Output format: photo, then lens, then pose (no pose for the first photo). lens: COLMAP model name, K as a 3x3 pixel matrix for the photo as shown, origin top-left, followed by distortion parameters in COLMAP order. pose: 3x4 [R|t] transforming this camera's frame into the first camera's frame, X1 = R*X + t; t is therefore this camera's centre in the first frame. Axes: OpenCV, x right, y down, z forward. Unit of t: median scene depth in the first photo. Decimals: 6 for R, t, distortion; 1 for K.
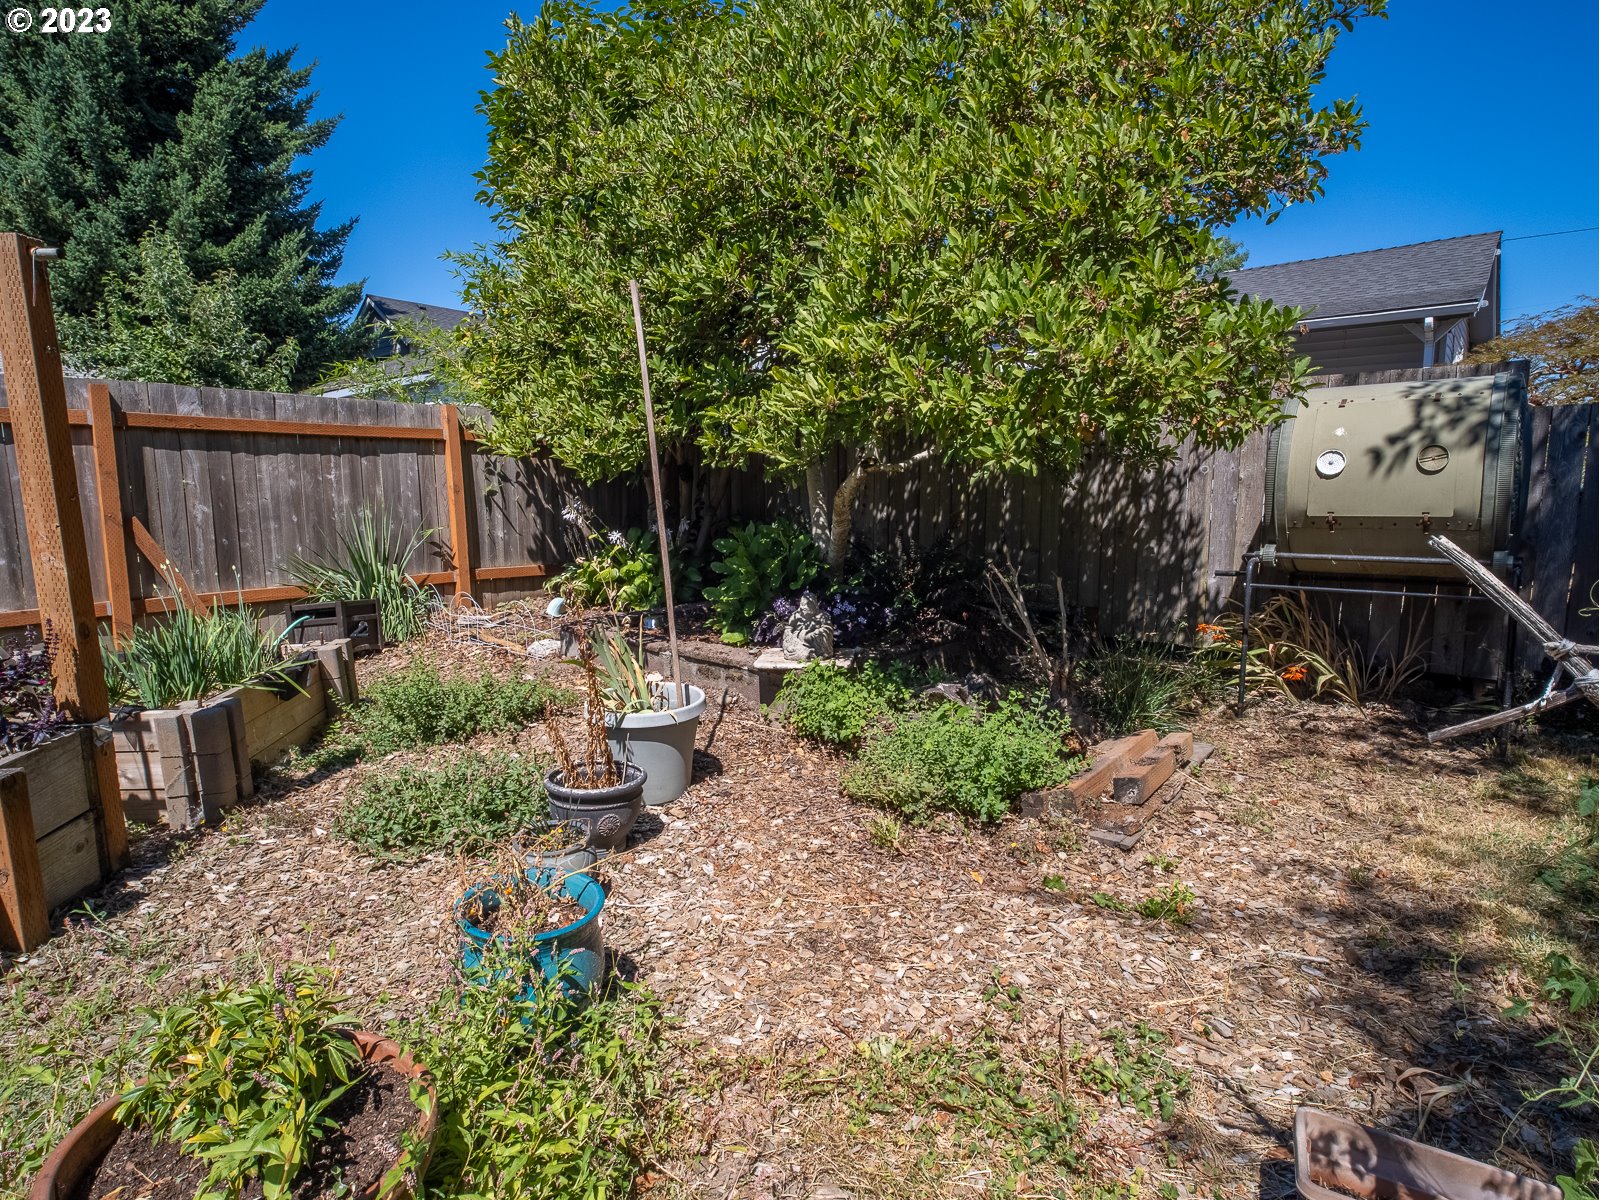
lens RADIAL K [[849.8, 0, 789.6], [0, 849.8, 591.1], [0, 0, 1]] dist [0.004789, -0.000935]
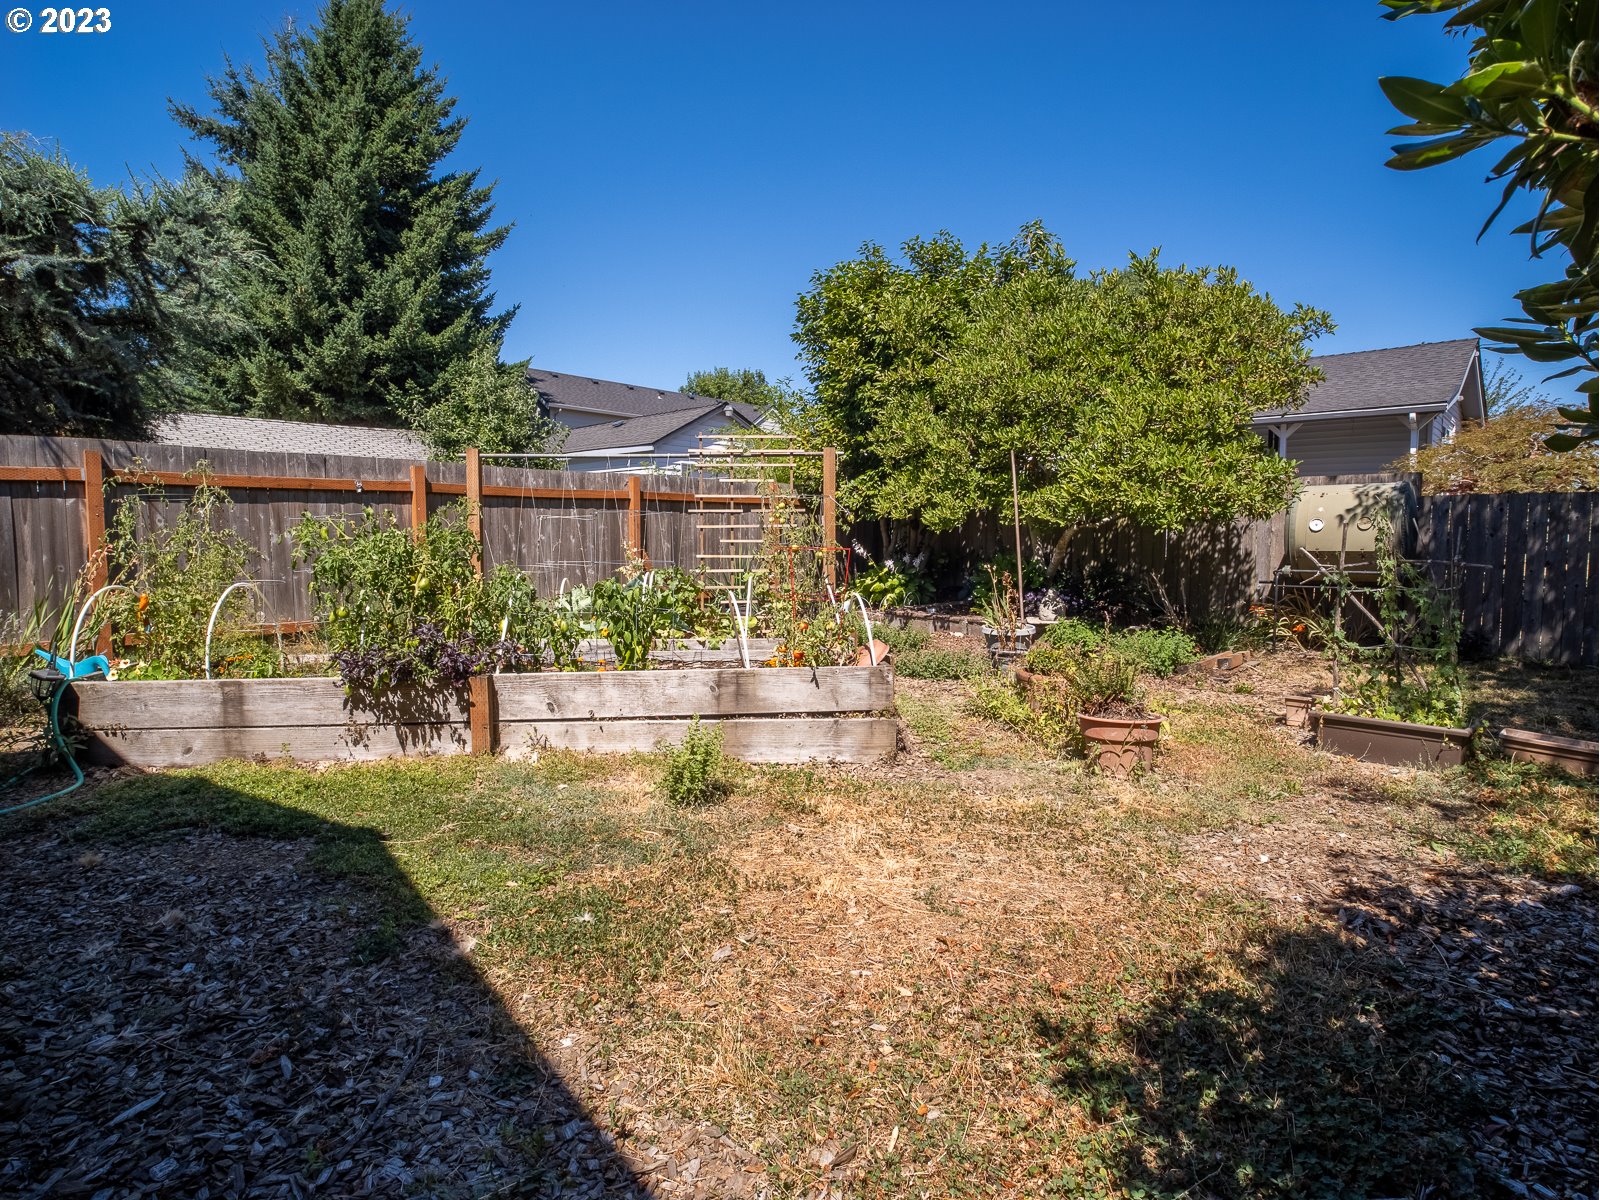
lens RADIAL K [[878.2, 0, 785.7], [0, 878.2, 586.6], [0, 0, 1]] dist [0.000205, -0.002510]
pose [[0.999487, 0.006948, -0.031266, -0.442237], [-0.008737, 0.998310, -0.057449, 0.101442], [0.030814, 0.057692, 0.997859, -0.880910]]
